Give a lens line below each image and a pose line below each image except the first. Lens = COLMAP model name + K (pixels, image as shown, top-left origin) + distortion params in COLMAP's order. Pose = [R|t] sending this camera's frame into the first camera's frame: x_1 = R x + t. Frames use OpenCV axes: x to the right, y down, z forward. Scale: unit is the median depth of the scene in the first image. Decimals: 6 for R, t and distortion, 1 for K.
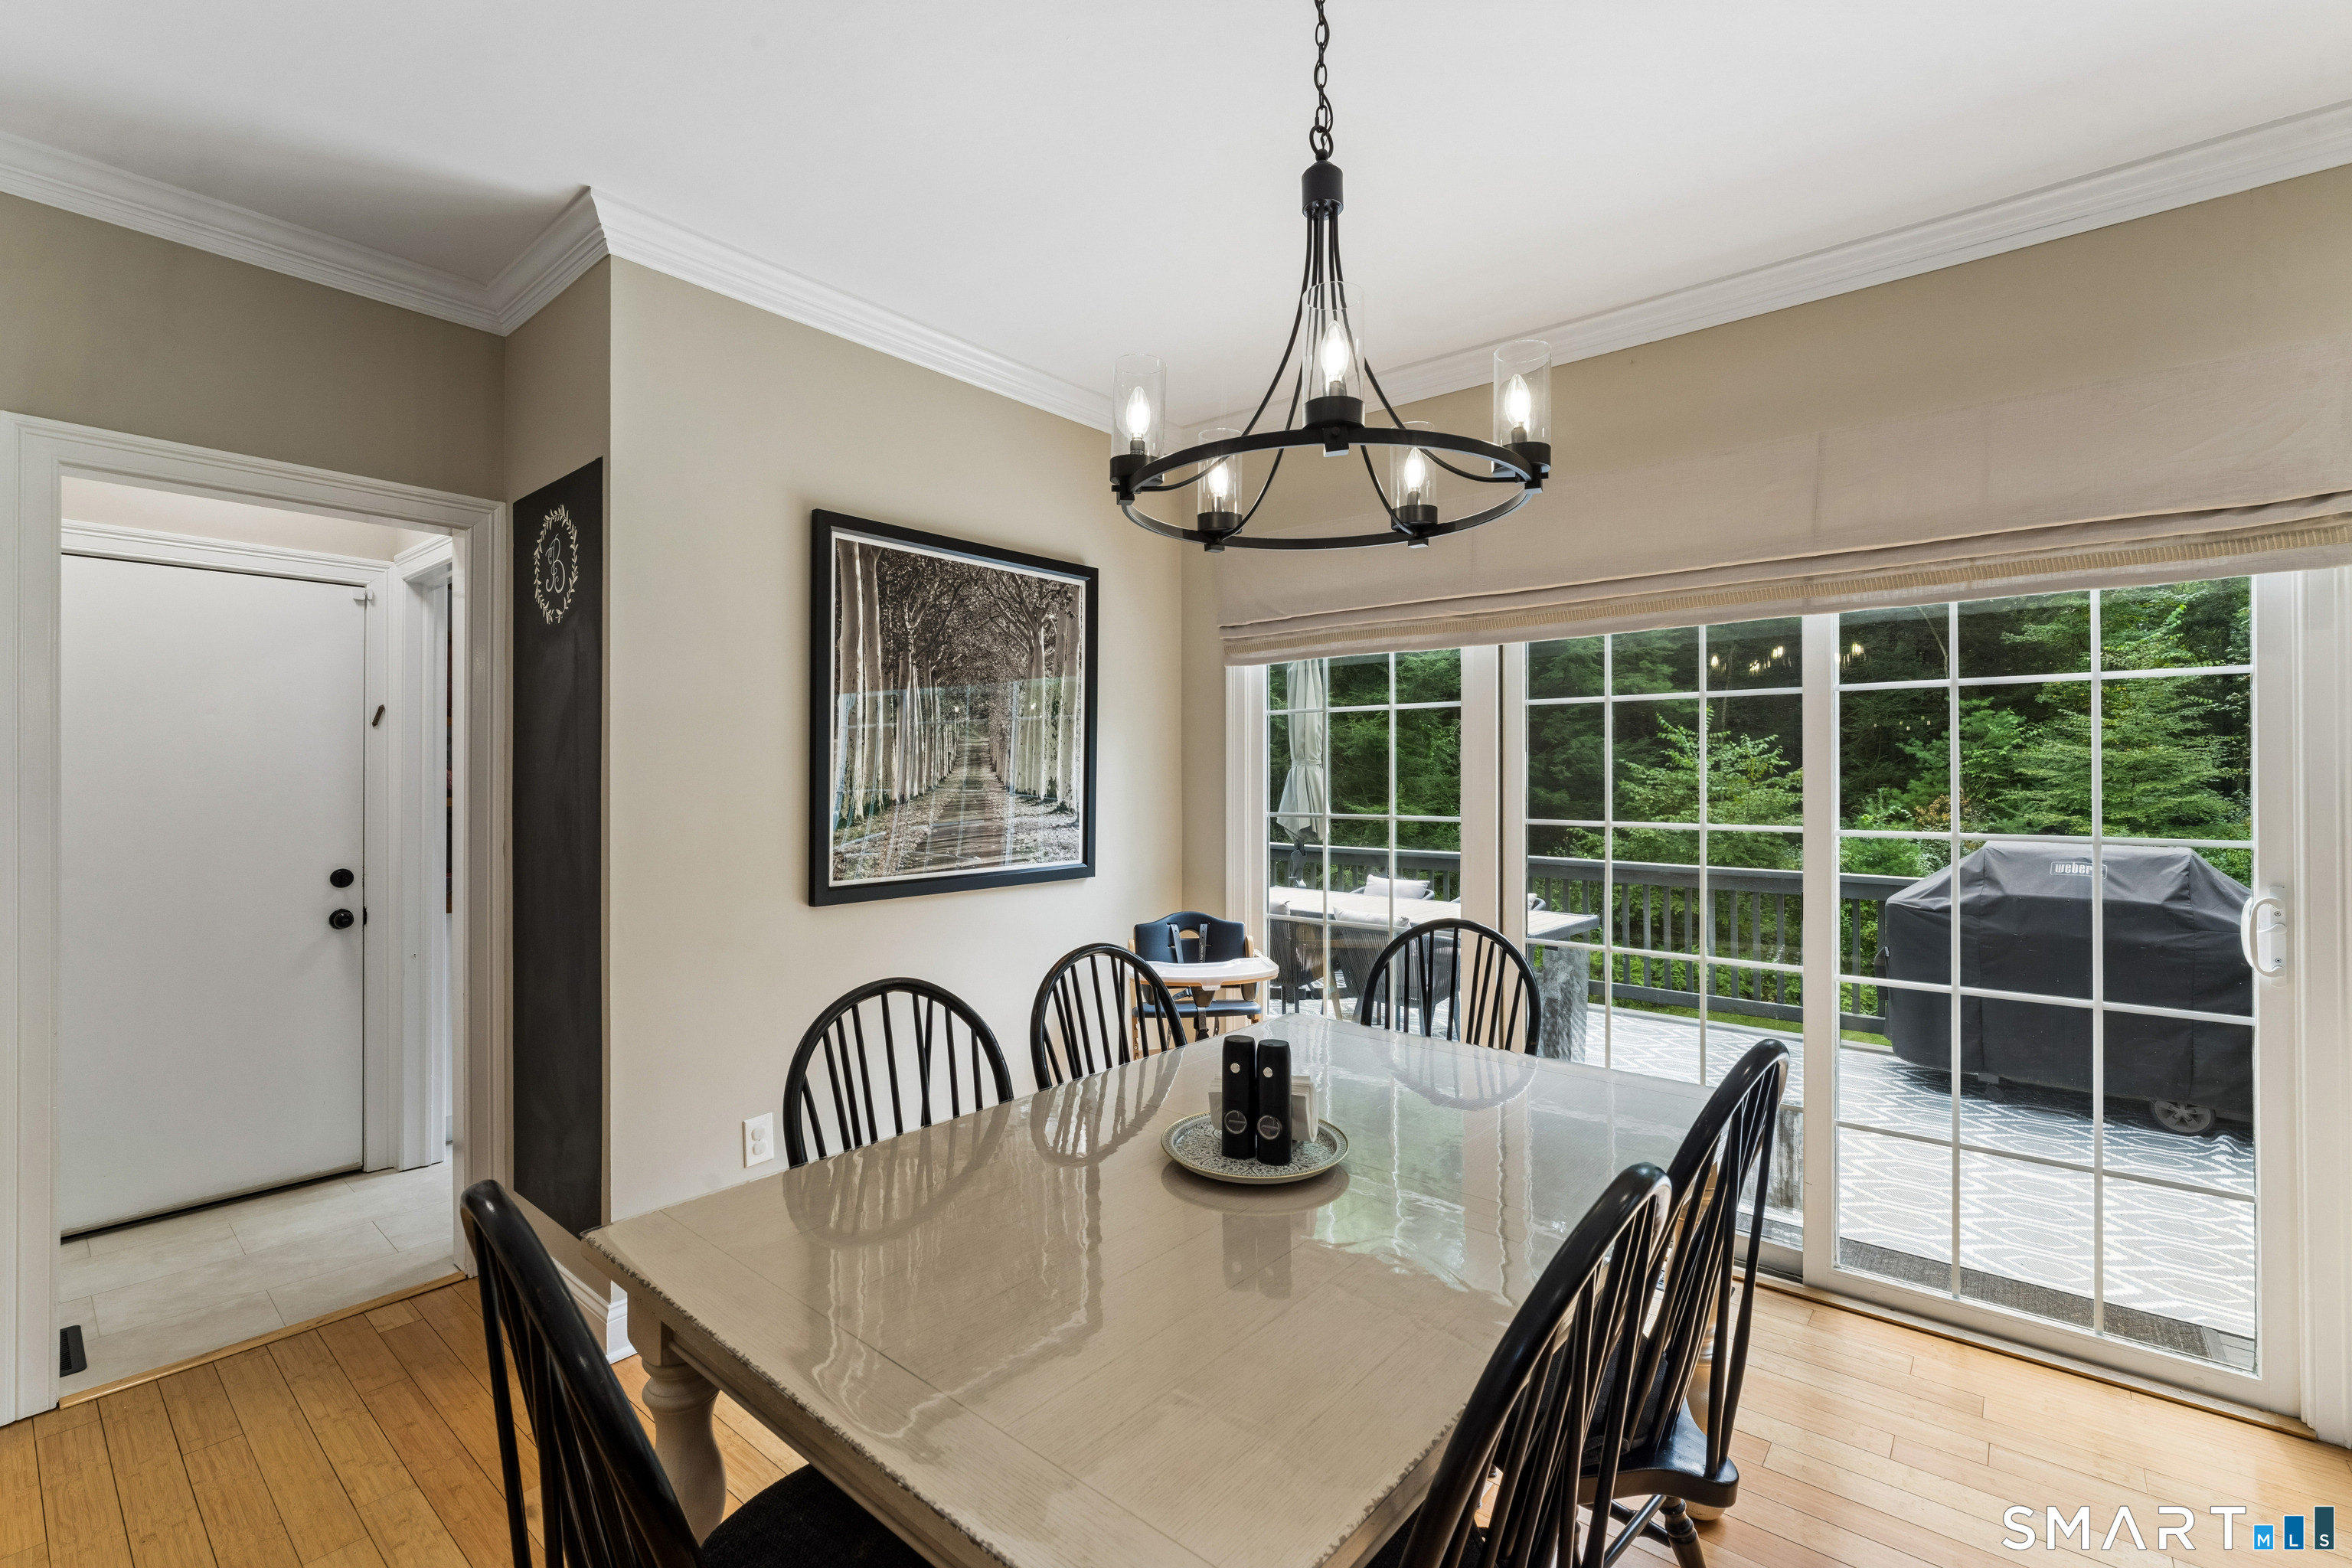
lens RADIAL K [[1018.9, 0, 1171.6], [0, 1018.9, 775.0], [0, 0, 1]] dist [-0.001307, -0.000384]
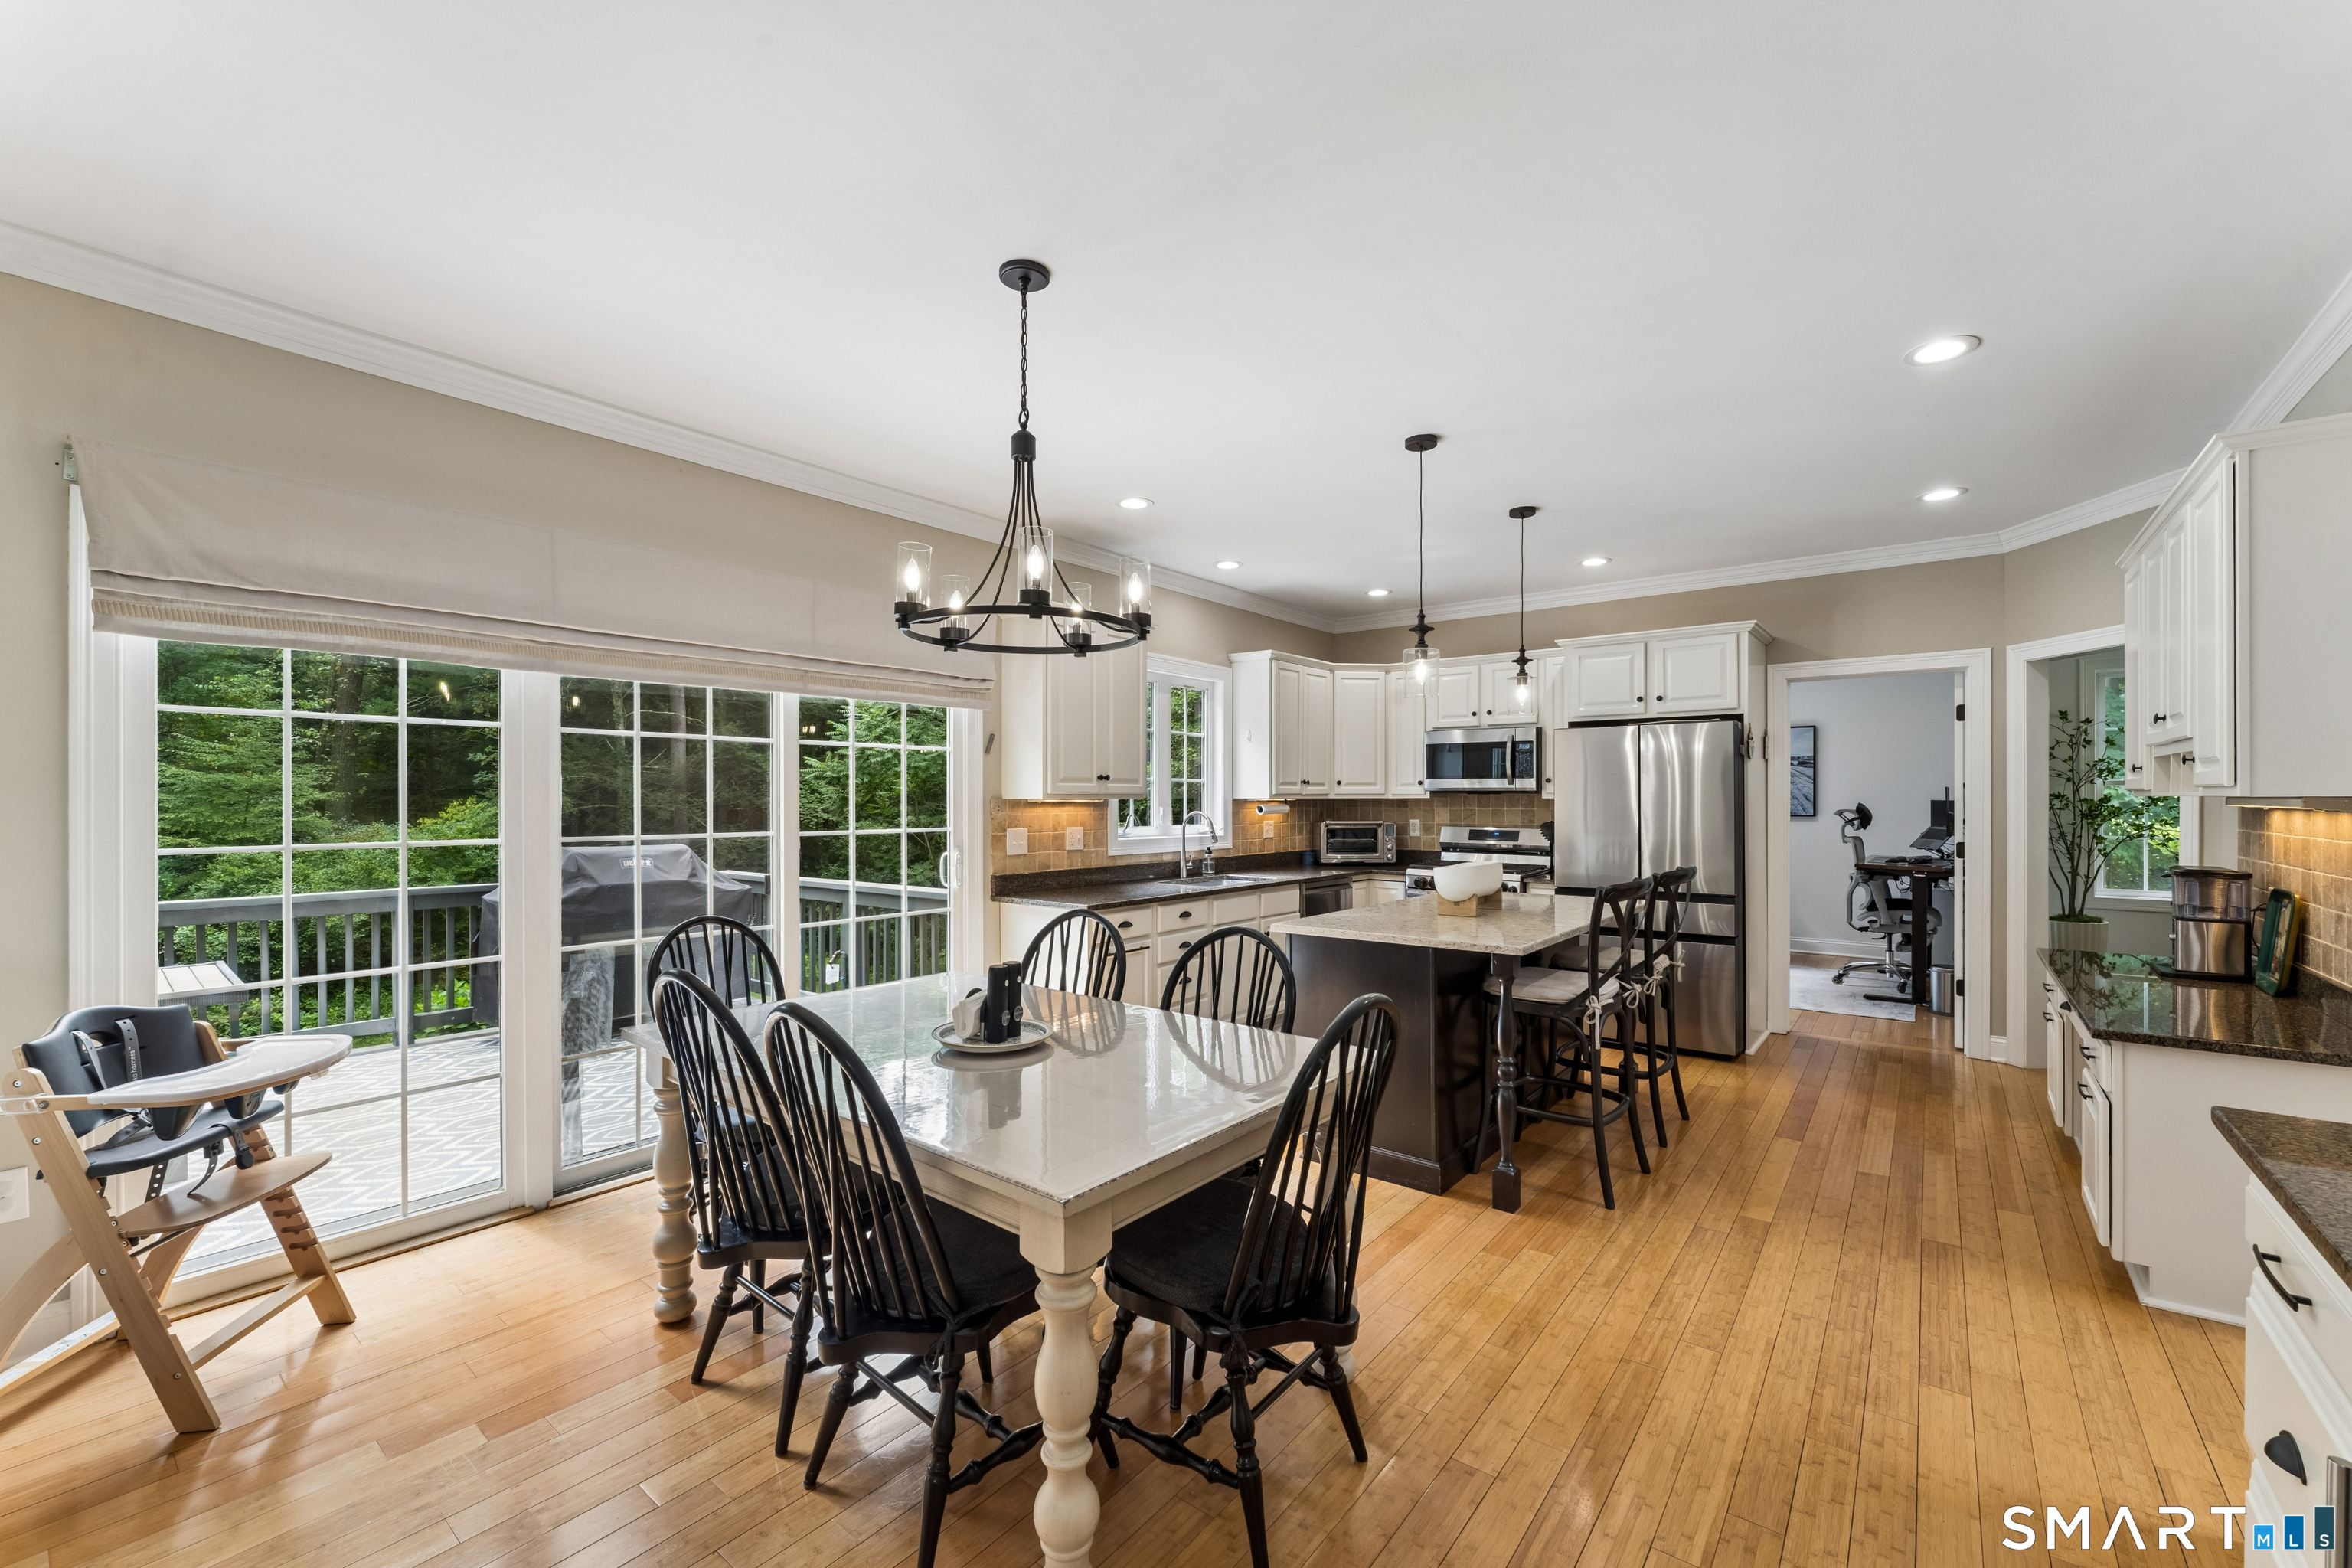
lens RADIAL K [[963.9, 0, 1162.5], [0, 963.9, 800.9], [0, 0, 1]] dist [-0.009594, -0.000075]
pose [[-0.019131, -0.001439, 0.999816, -0.694449], [-0.000606, 0.999999, 0.001427, 0.003049], [-0.999817, -0.000578, -0.019132, 0.386359]]
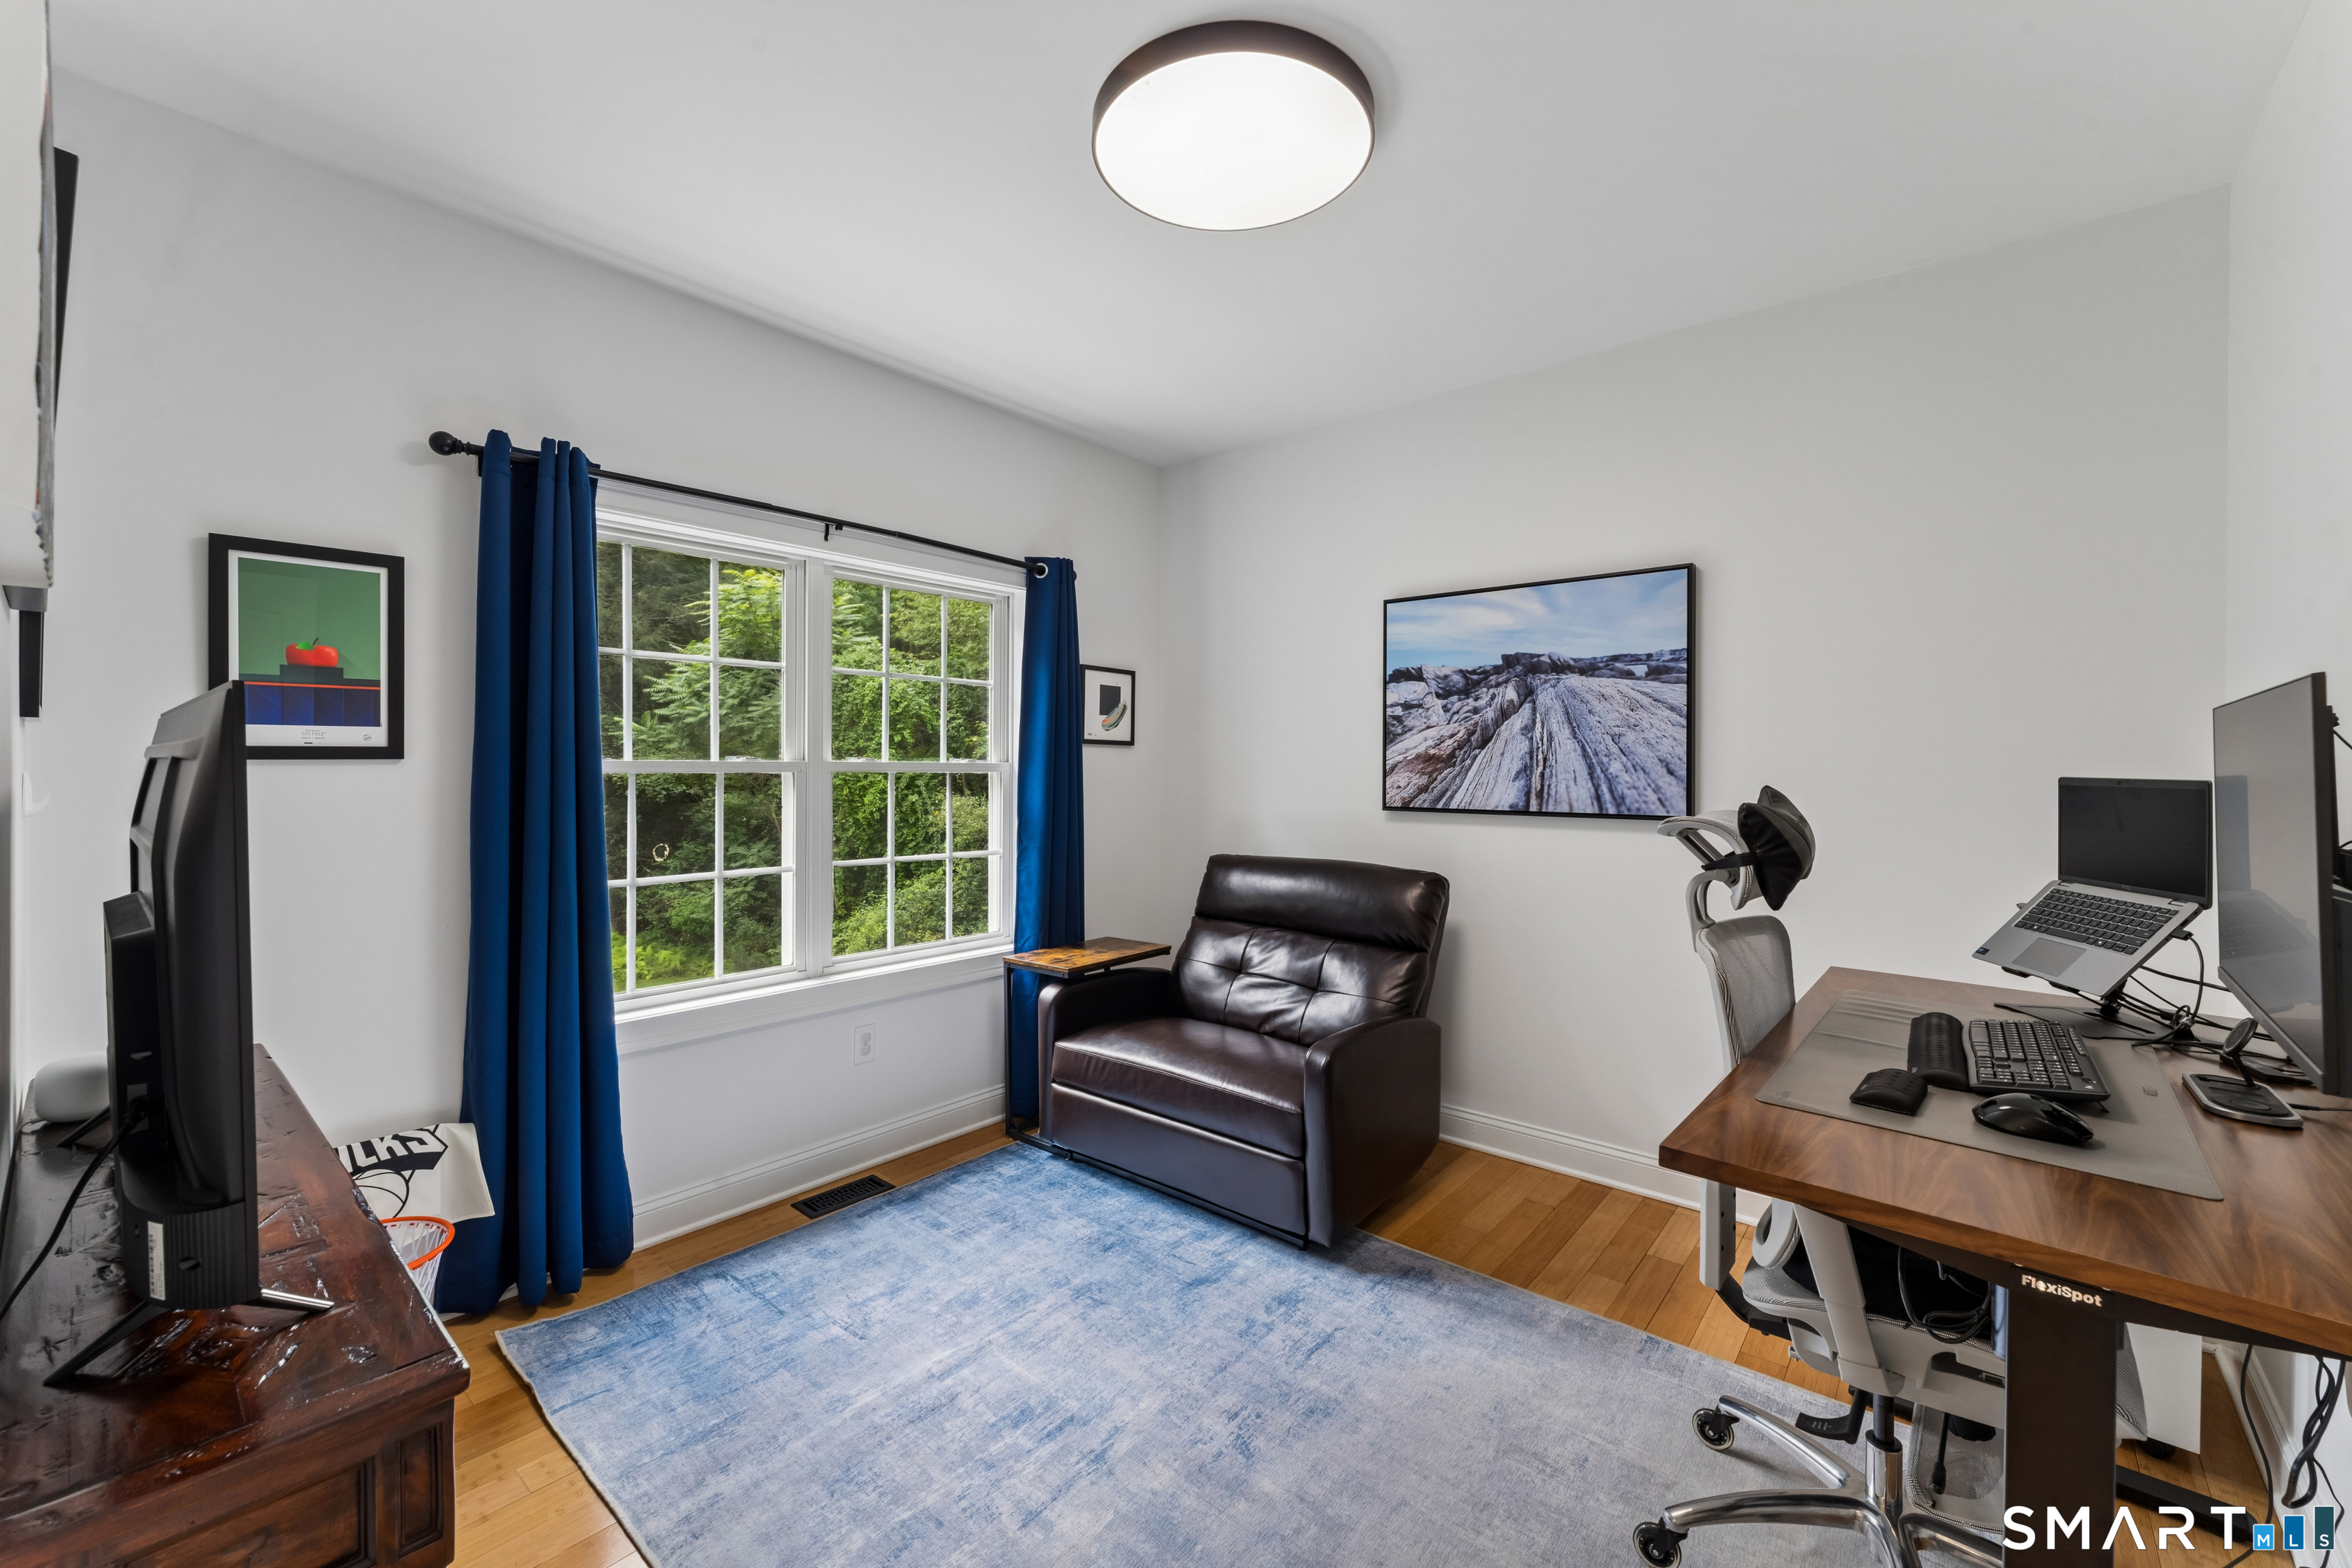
lens RADIAL K [[955.5, 0, 1170.0], [0, 955.5, 762.2], [0, 0, 1]] dist [0.002950, 0.000213]
pose [[0.004097, 0.000386, 0.999992, 0.893557], [-0.004002, 0.999992, -0.000369, -0.004215], [-0.999984, -0.004001, 0.004098, -0.889784]]
